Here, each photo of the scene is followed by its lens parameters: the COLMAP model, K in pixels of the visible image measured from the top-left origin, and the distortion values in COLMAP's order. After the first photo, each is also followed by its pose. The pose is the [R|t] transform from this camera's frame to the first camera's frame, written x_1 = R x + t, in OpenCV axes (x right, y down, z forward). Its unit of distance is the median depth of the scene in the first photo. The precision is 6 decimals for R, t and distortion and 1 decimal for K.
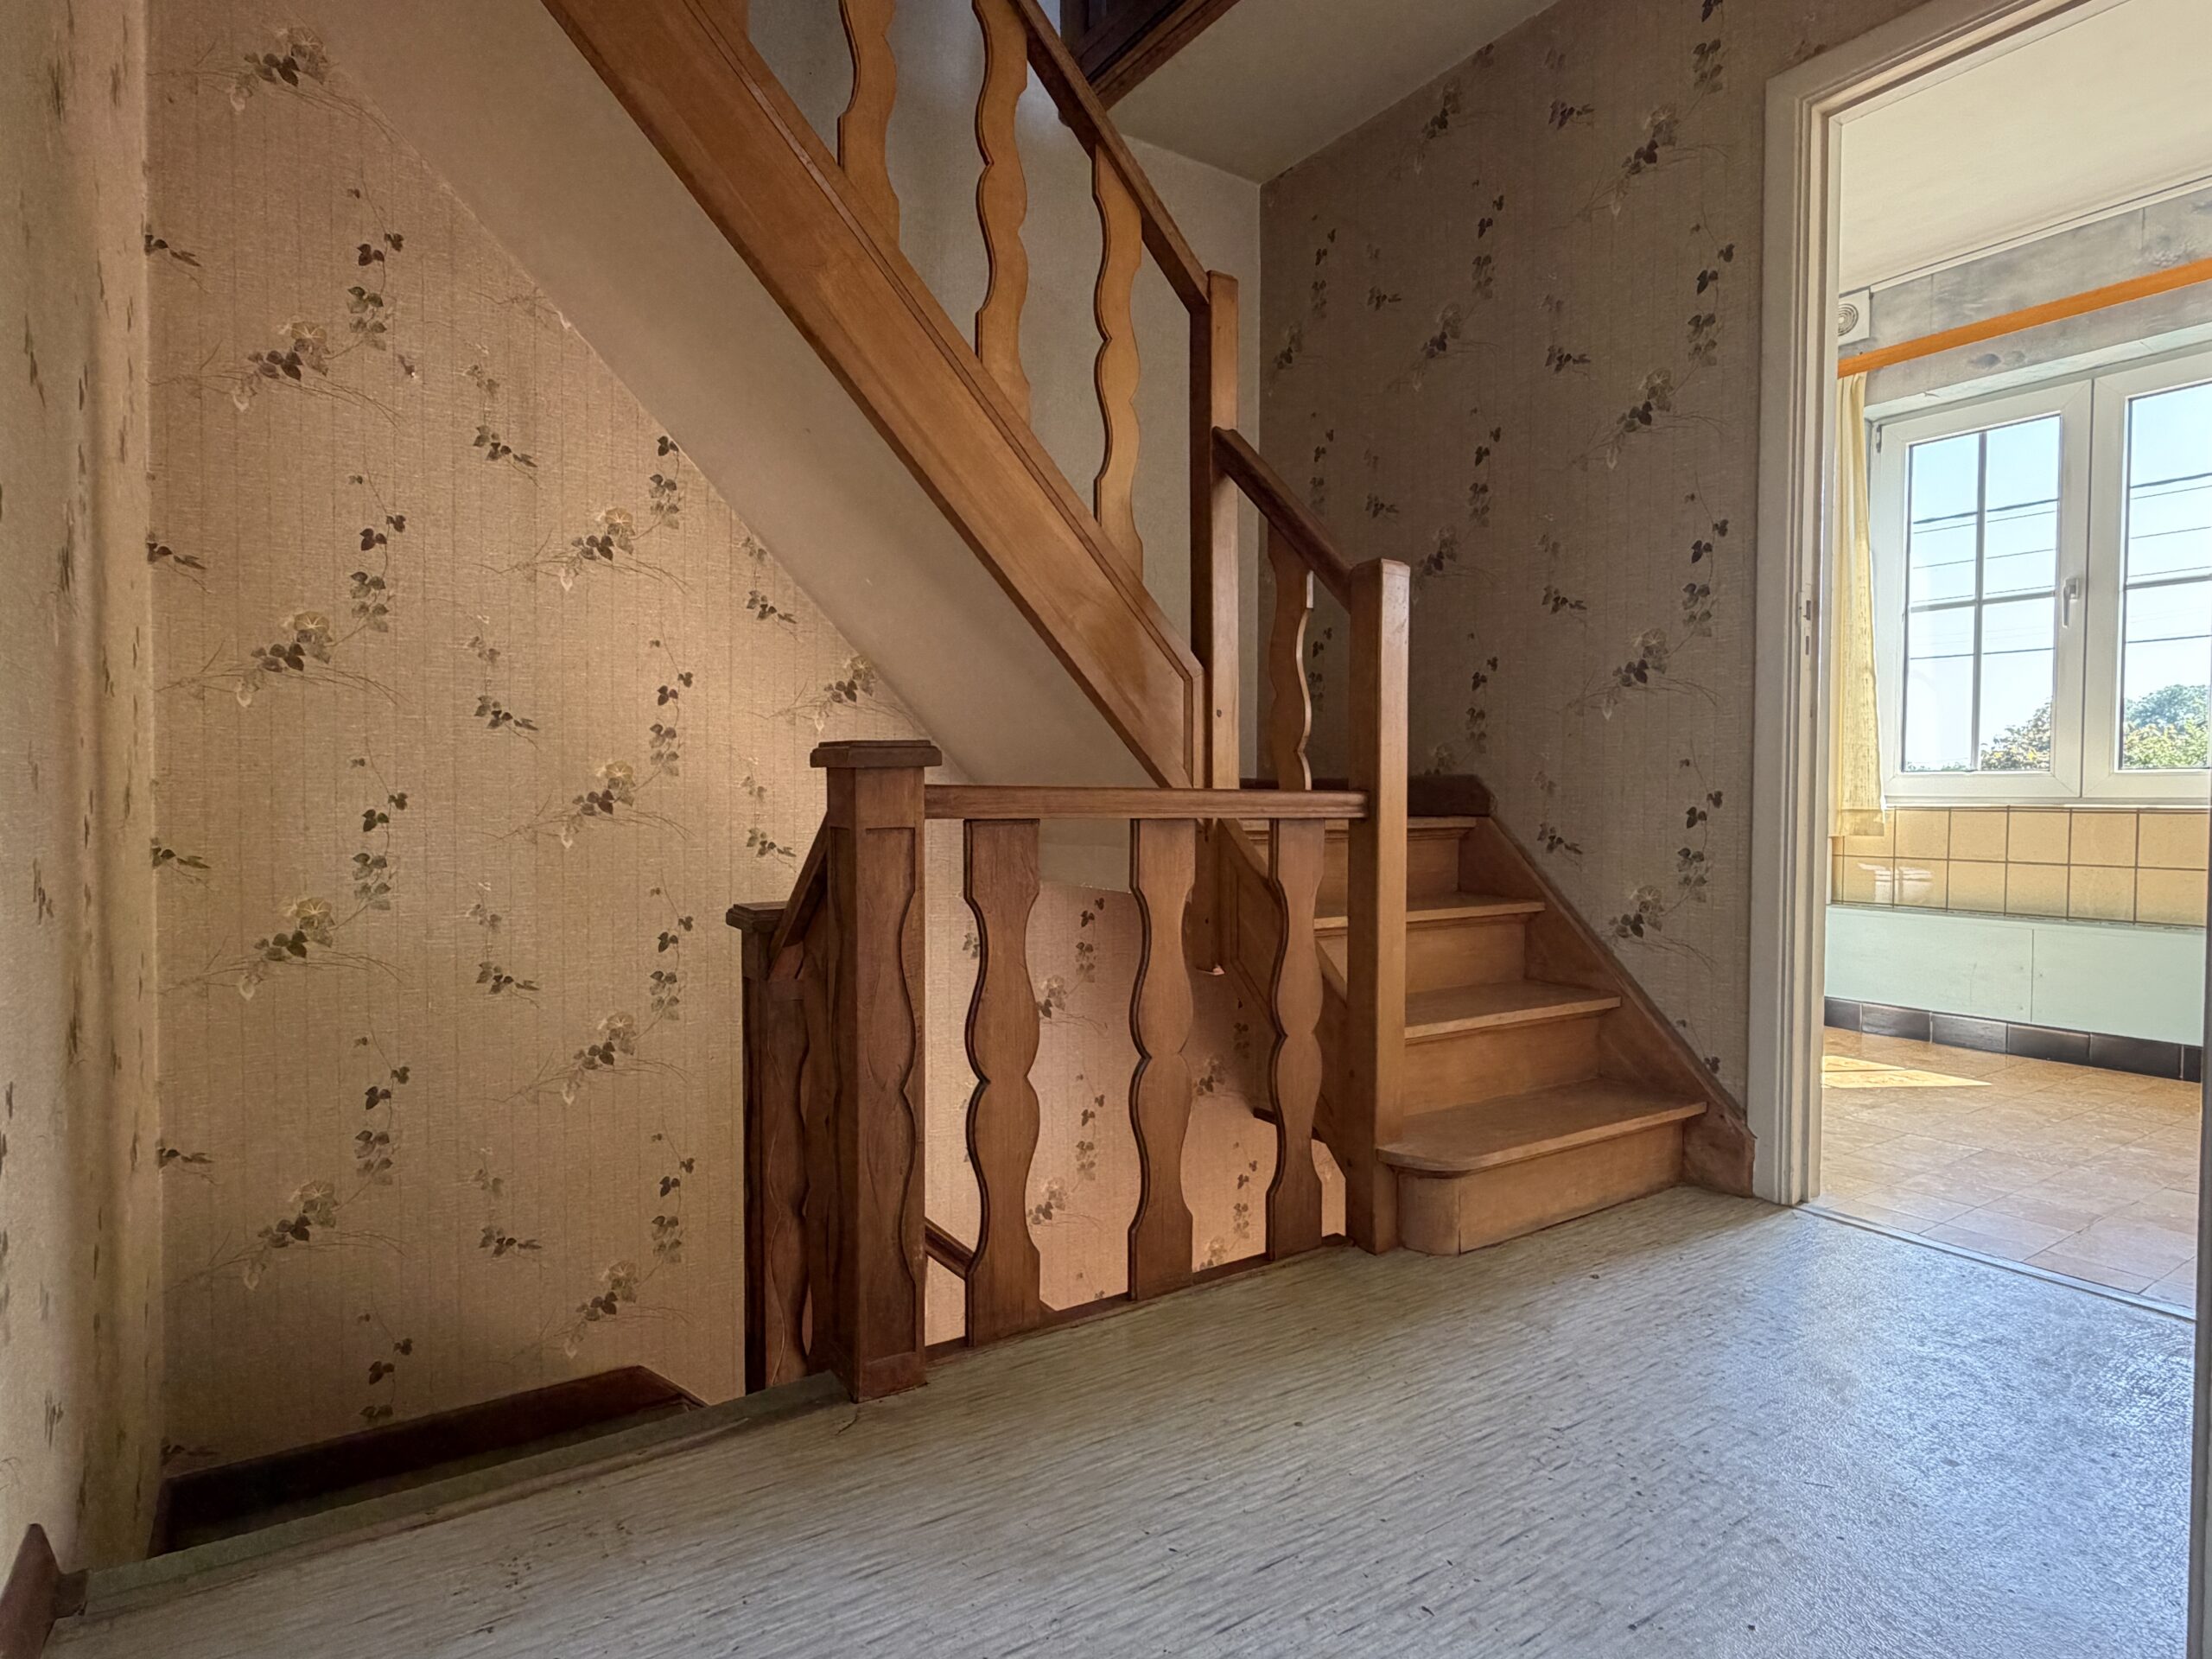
lens RADIAL K [[1209.2, 0, 1094.0], [0, 1209.2, 830.5], [0, 0, 1]] dist [0.001005, -0.000310]
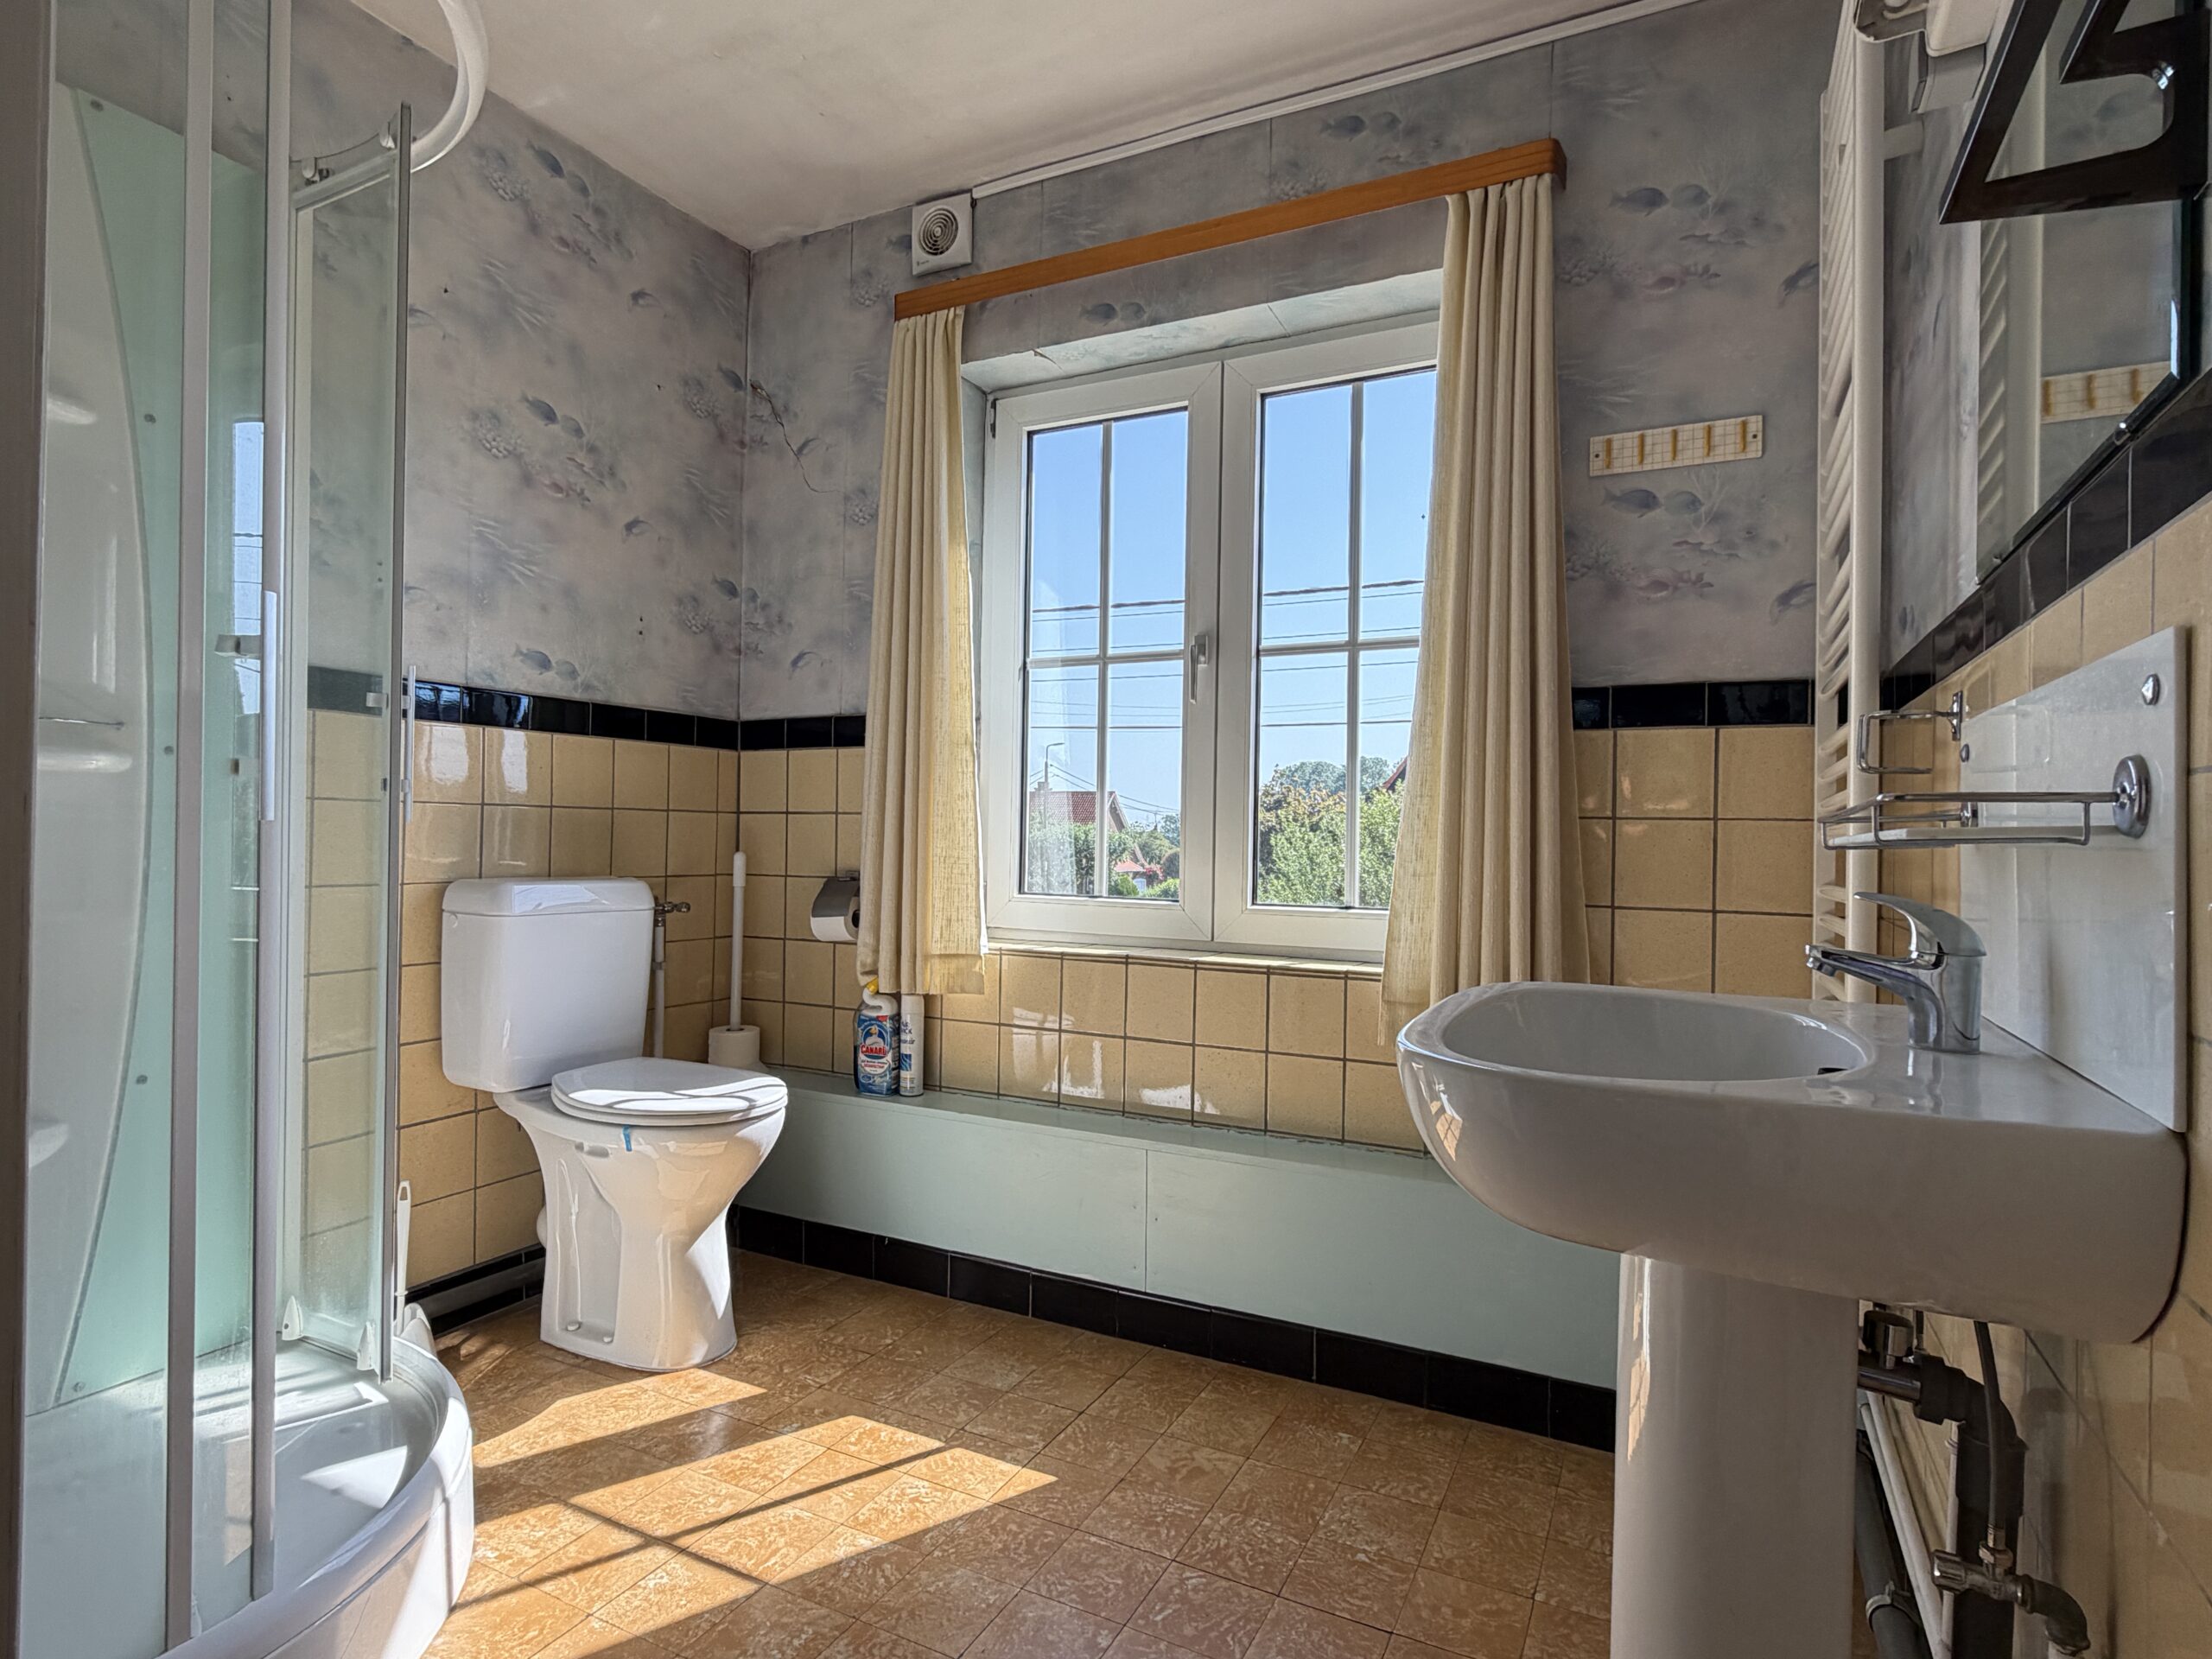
lens RADIAL K [[1167.0, 0, 1110.1], [0, 1167.0, 833.4], [0, 0, 1]] dist [-0.001350, -0.000089]
pose [[0.864617, 0.012127, 0.502285, 0.409176], [0.000199, 0.999700, -0.024479, -0.072866], [-0.502431, 0.021265, 0.864356, 0.425254]]
